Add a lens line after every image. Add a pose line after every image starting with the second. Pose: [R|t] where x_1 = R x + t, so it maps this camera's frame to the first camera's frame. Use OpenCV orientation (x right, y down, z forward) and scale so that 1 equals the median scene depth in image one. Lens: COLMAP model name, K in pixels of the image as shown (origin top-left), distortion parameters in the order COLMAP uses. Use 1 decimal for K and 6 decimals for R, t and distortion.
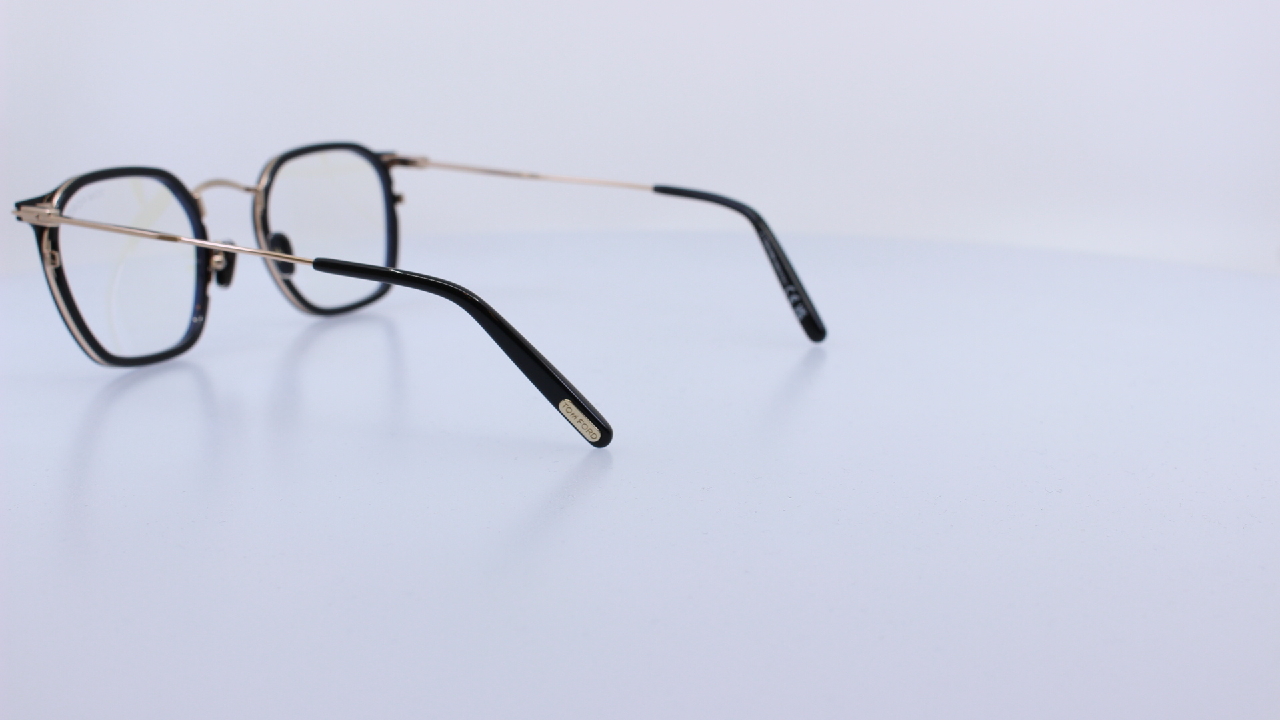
lens RADIAL K [[1609.9, 0, 640.0], [0, 1609.9, 360.0], [0, 0, 1]] dist [-0.079092, 0.003214]
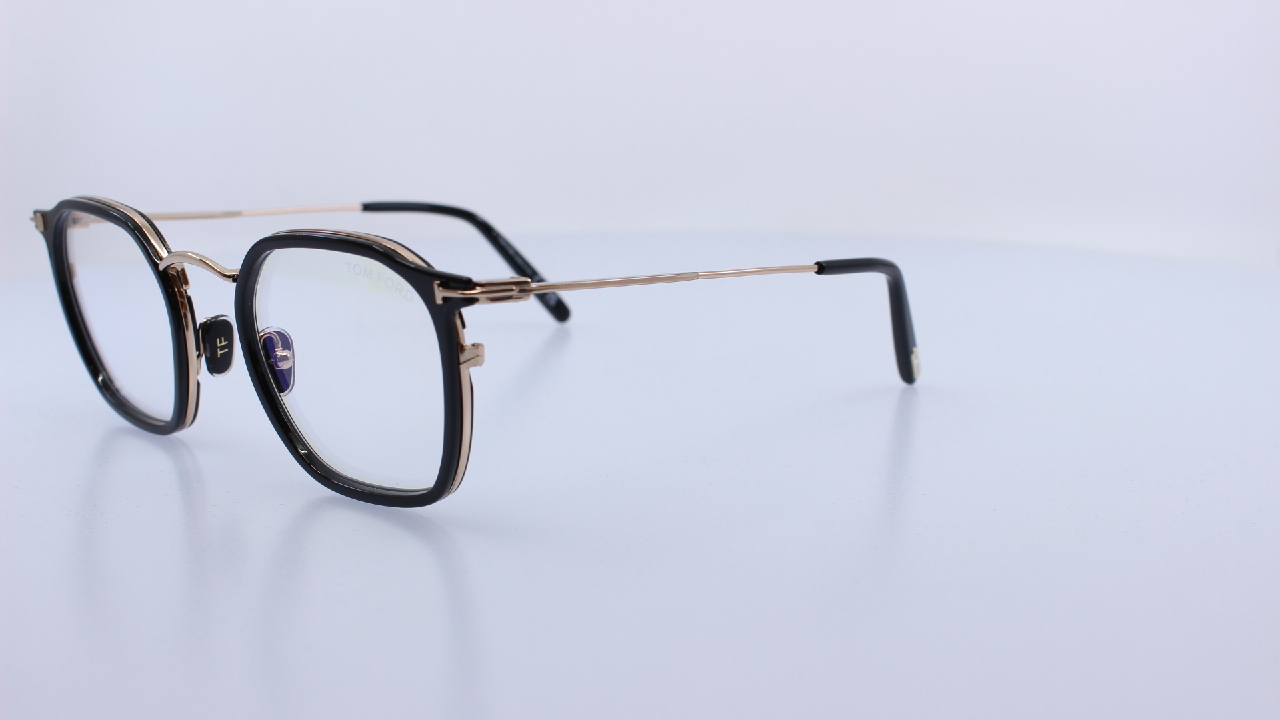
lens RADIAL K [[1609.9, 0, 640.0], [0, 1609.9, 360.0], [0, 0, 1]] dist [-0.079092, 0.003214]
pose [[0.245474, -0.190311, 0.950539, -0.896101], [0.205538, 0.968465, 0.140820, -0.127733], [-0.947363, 0.160804, 0.276848, 0.655181]]
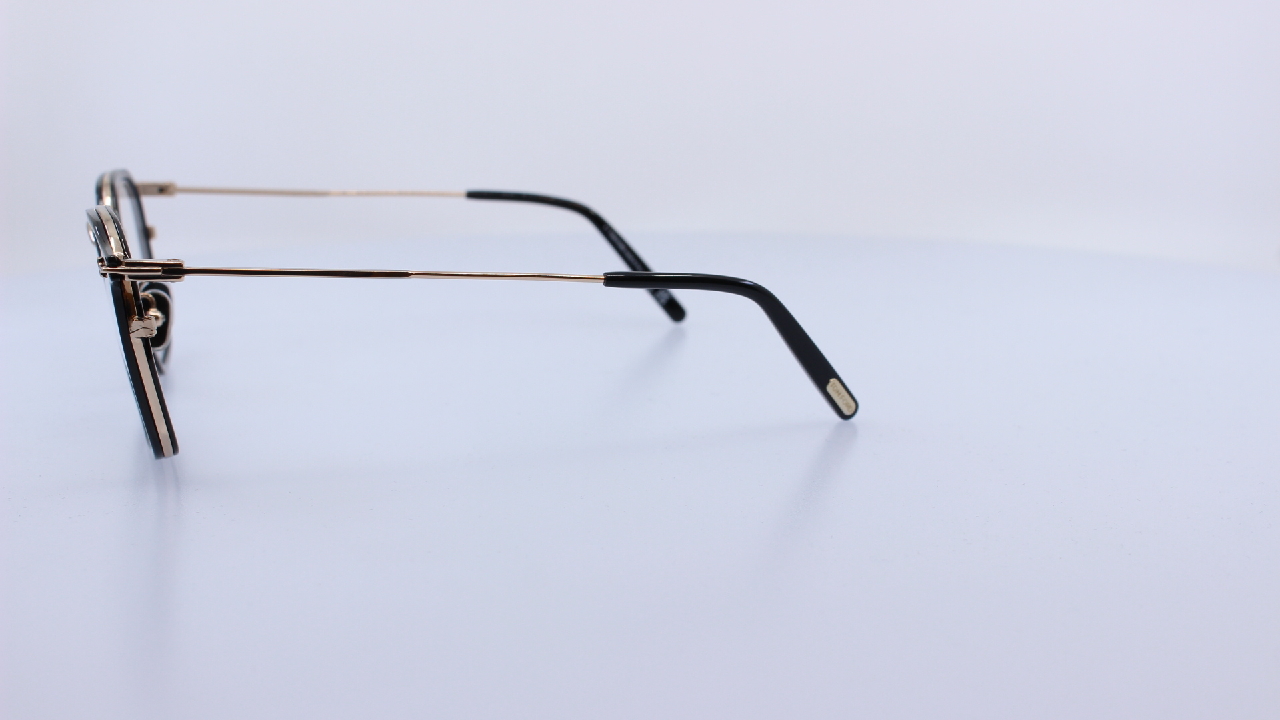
lens RADIAL K [[1609.9, 0, 640.0], [0, 1609.9, 360.0], [0, 0, 1]] dist [-0.079092, 0.003214]
pose [[0.704601, -0.141481, 0.695356, -0.654419], [0.145931, 0.987867, 0.053125, -0.047102], [-0.694436, 0.064042, 0.716699, 0.248982]]
